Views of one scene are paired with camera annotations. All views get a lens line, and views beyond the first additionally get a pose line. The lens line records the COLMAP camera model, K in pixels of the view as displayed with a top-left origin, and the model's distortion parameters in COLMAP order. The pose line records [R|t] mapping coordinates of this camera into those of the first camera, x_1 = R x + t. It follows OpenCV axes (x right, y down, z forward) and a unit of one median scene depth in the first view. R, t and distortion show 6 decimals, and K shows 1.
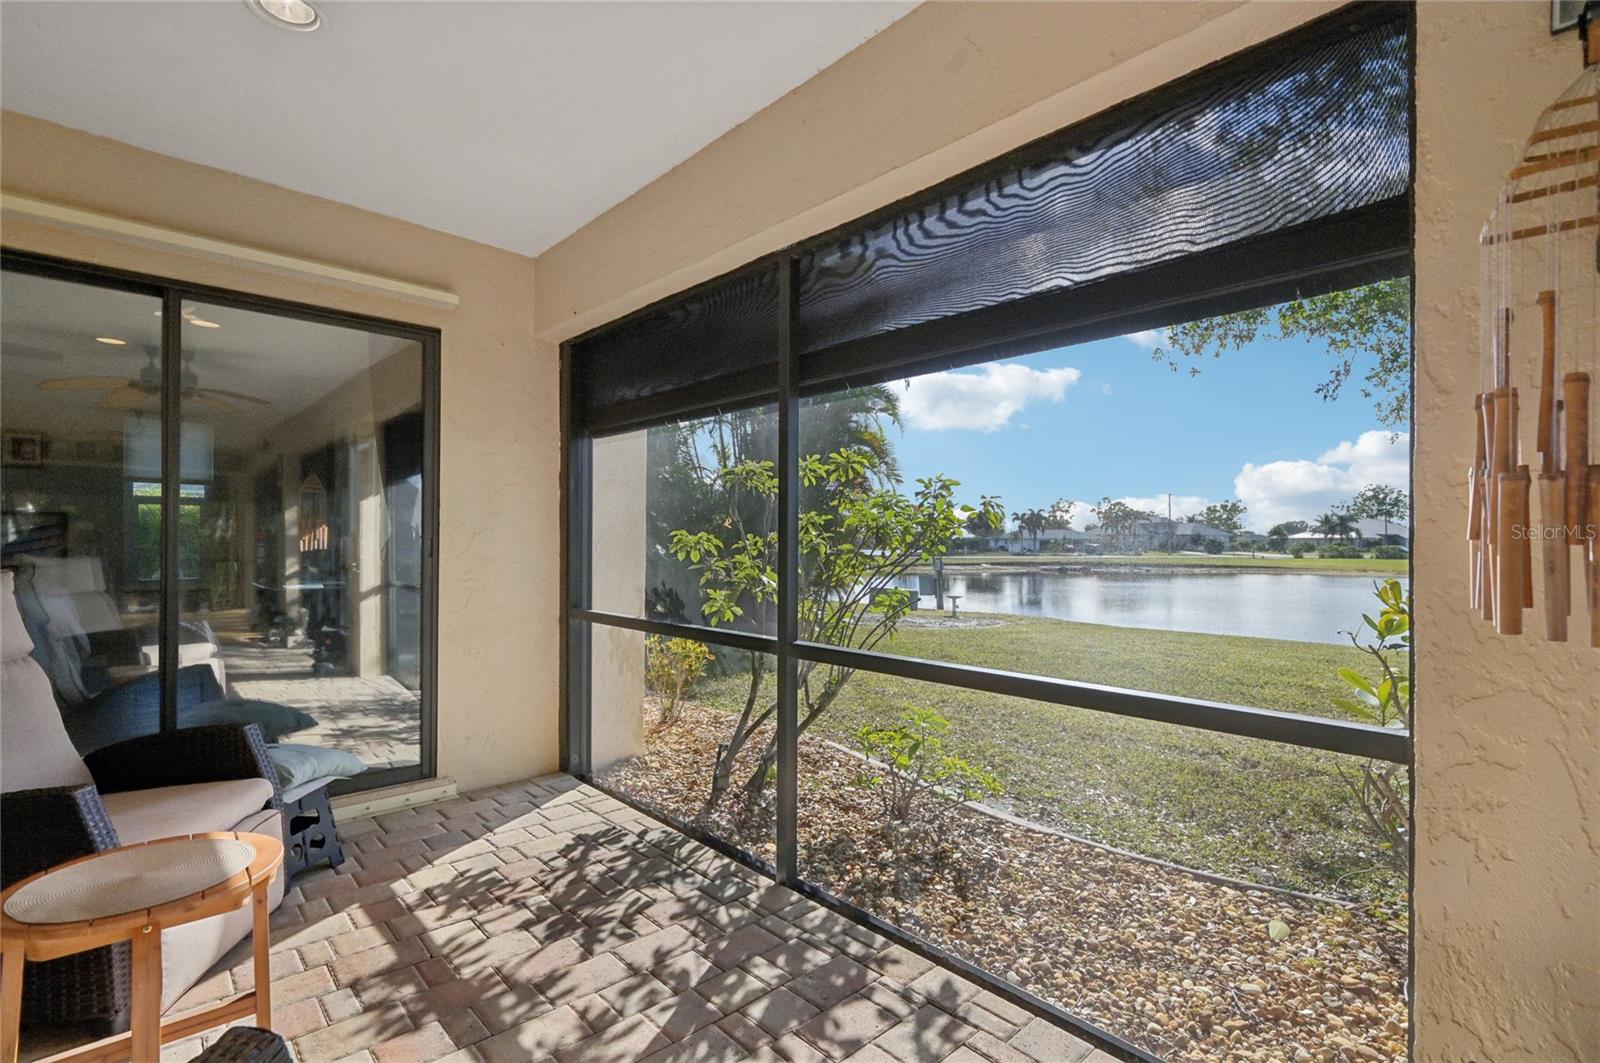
lens RADIAL K [[772.5, 0, 800.0], [0, 772.5, 531.5], [0, 0, 1]] dist [-0.001160, 0.000028]
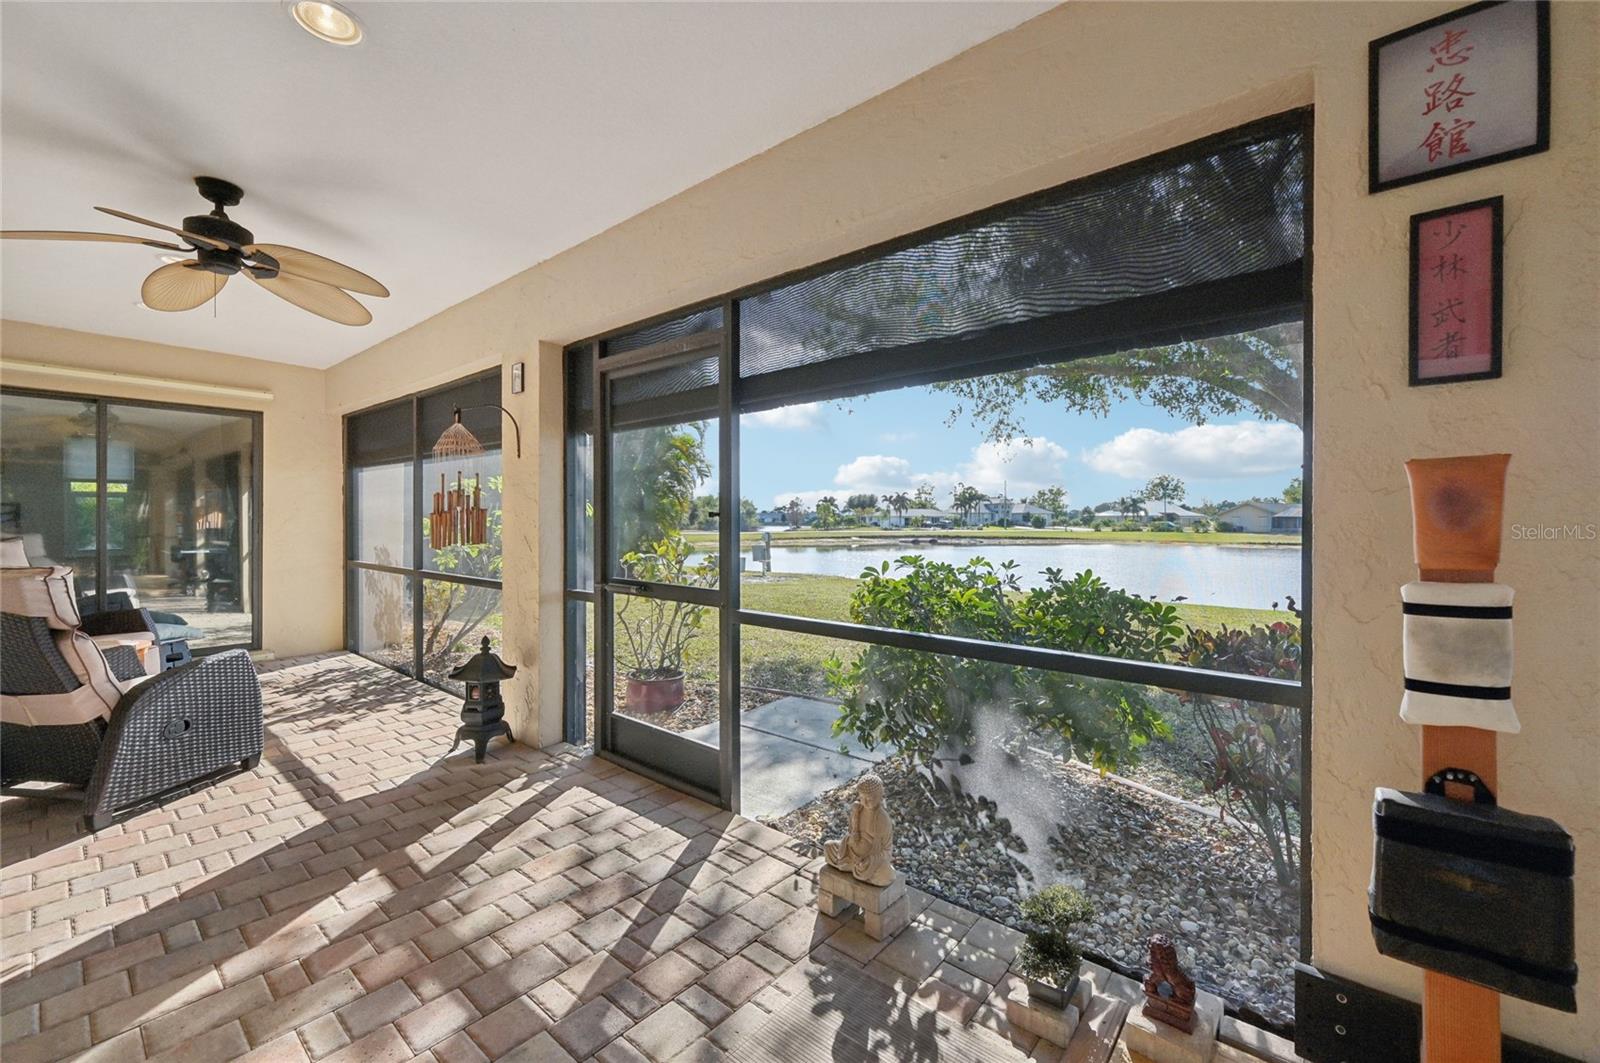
lens RADIAL K [[655.8, 0, 795.1], [0, 655.8, 518.4], [0, 0, 1]] dist [-0.002582, -0.000283]
pose [[0.991276, -0.000447, 0.131801, 0.229018], [-0.001213, 0.999921, 0.012518, -0.009089], [-0.131796, -0.012569, 0.991197, -0.283202]]
